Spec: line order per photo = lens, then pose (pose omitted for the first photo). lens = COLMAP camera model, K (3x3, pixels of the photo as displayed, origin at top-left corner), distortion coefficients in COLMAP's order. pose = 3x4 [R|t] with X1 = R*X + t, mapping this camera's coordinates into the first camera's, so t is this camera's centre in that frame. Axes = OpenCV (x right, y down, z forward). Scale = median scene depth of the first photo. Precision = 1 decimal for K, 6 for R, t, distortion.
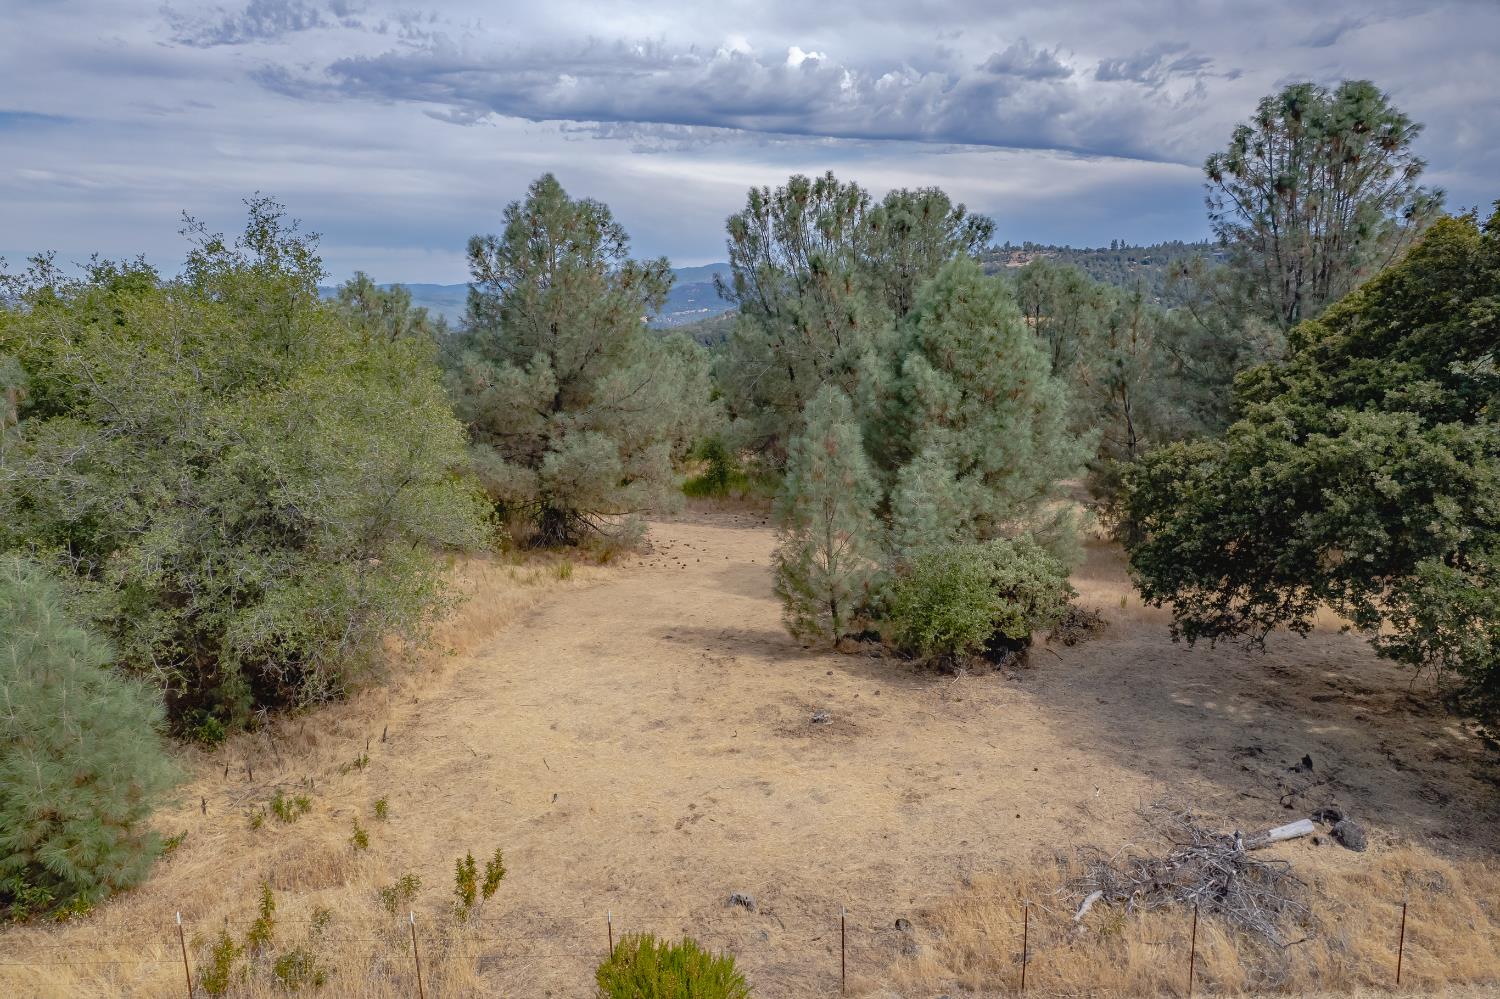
lens RADIAL K [[967.0, 0, 745.6], [0, 967.0, 507.1], [0, 0, 1]] dist [-0.049574, 0.048578]
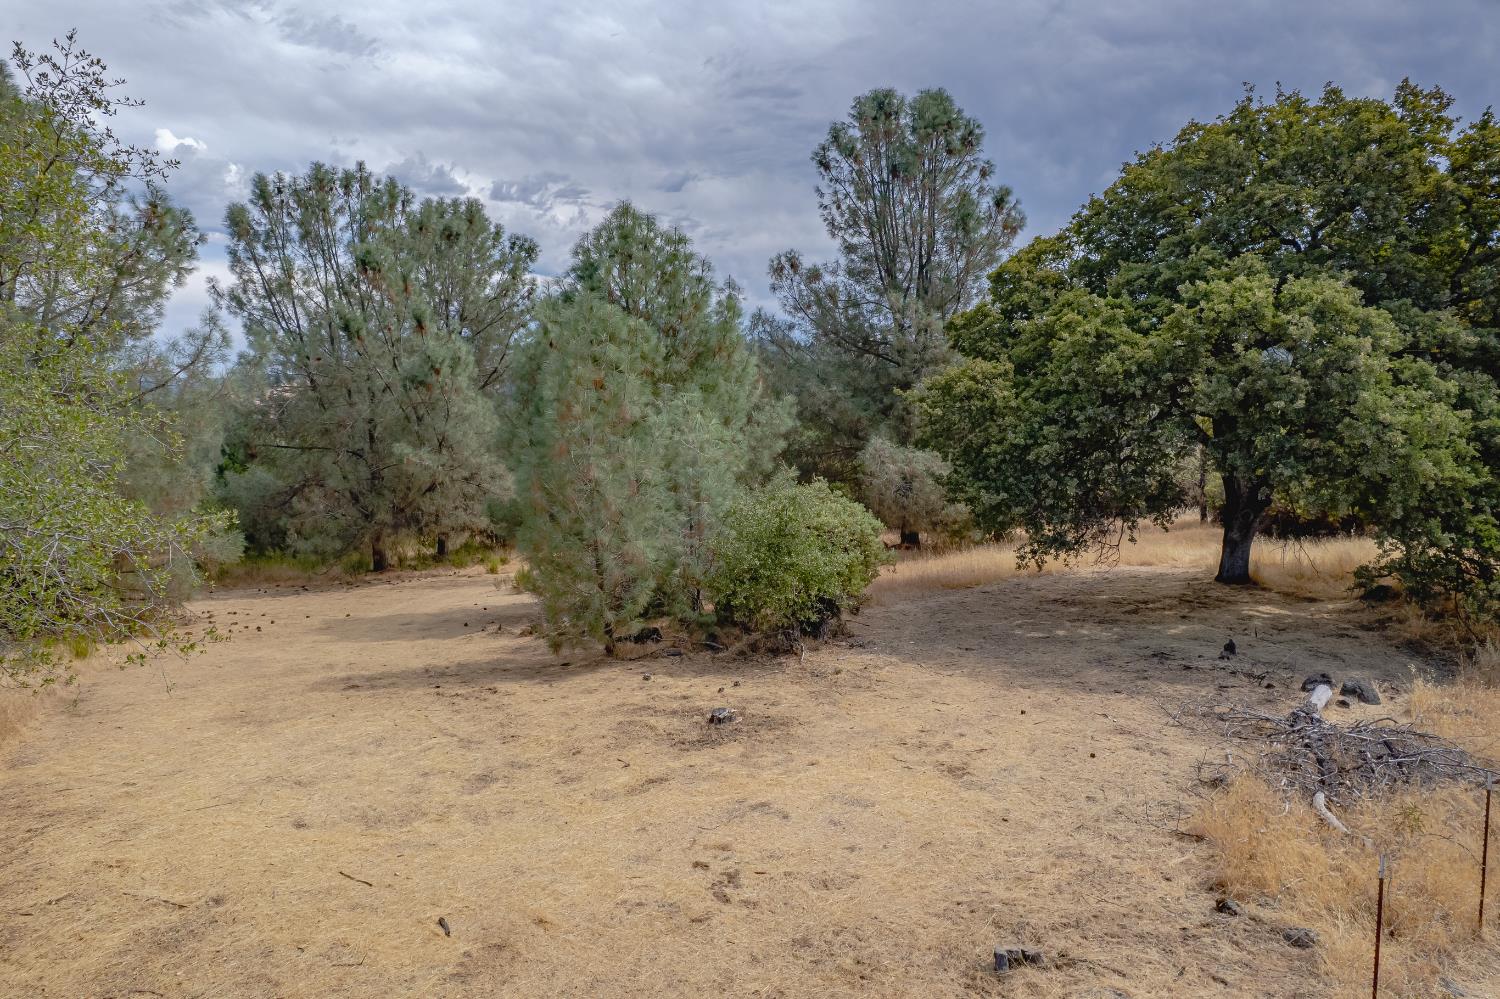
lens RADIAL K [[967.0, 0, 737.8], [0, 967.0, 491.9], [0, 0, 1]] dist [-0.049574, 0.048578]
pose [[0.840532, -0.056527, 0.538804, -0.105871], [0.119714, 0.989336, -0.082962, 0.047626], [-0.528369, 0.134235, 0.838336, 0.162776]]
